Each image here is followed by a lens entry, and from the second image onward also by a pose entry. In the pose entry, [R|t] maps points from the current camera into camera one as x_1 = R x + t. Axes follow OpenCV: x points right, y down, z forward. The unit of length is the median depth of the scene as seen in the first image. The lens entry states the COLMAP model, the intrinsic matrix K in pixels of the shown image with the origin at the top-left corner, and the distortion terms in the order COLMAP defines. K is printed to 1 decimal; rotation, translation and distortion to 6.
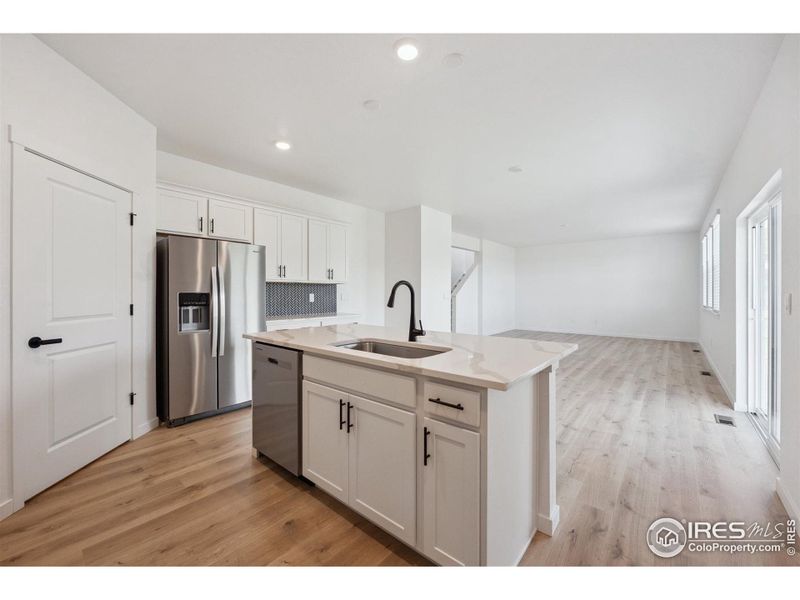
lens RADIAL K [[328.2, 0, 401.9], [0, 328.2, 297.3], [0, 0, 1]] dist [-0.001286, -0.000662]
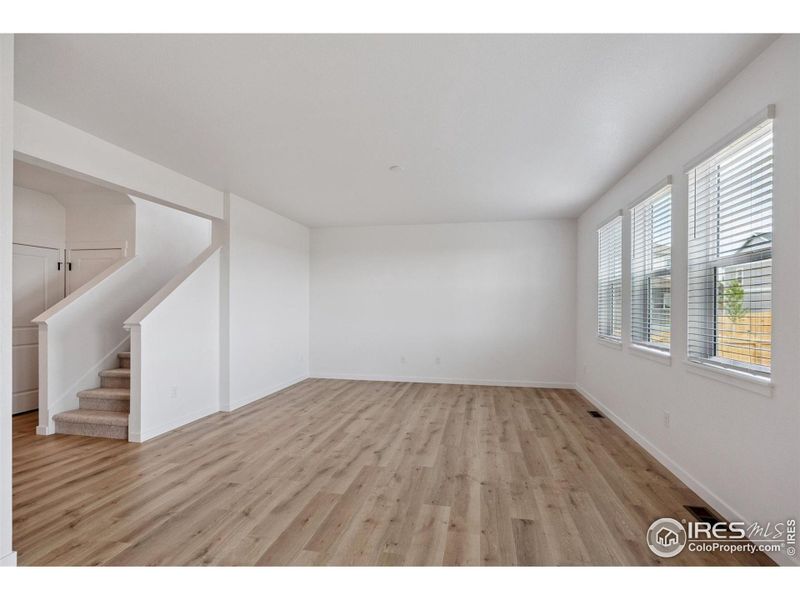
lens RADIAL K [[378.2, 0, 399.4], [0, 378.2, 305.4], [0, 0, 1]] dist [-0.006519, -0.000834]
pose [[0.878173, 0.004779, 0.478320, 0.533182], [0.001290, 0.999923, -0.012359, -0.045784], [-0.478342, 0.011471, 0.878099, 1.154808]]
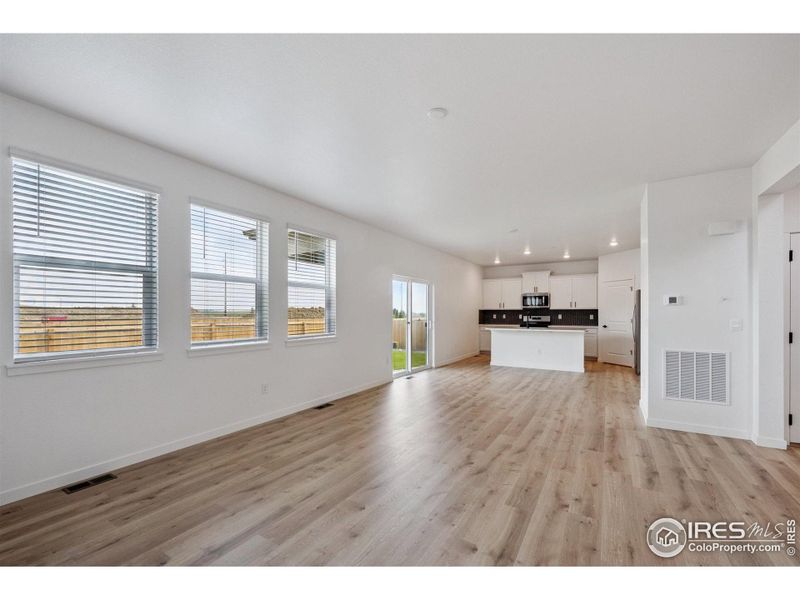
lens RADIAL K [[351.2, 0, 398.8], [0, 351.2, 313.7], [0, 0, 1]] dist [0.002370, 0.000379]
pose [[-0.989365, 0.000525, -0.145451, 1.317658], [-0.001440, 0.999909, 0.013405, -0.052013], [0.145445, 0.013472, -0.989275, 3.029258]]
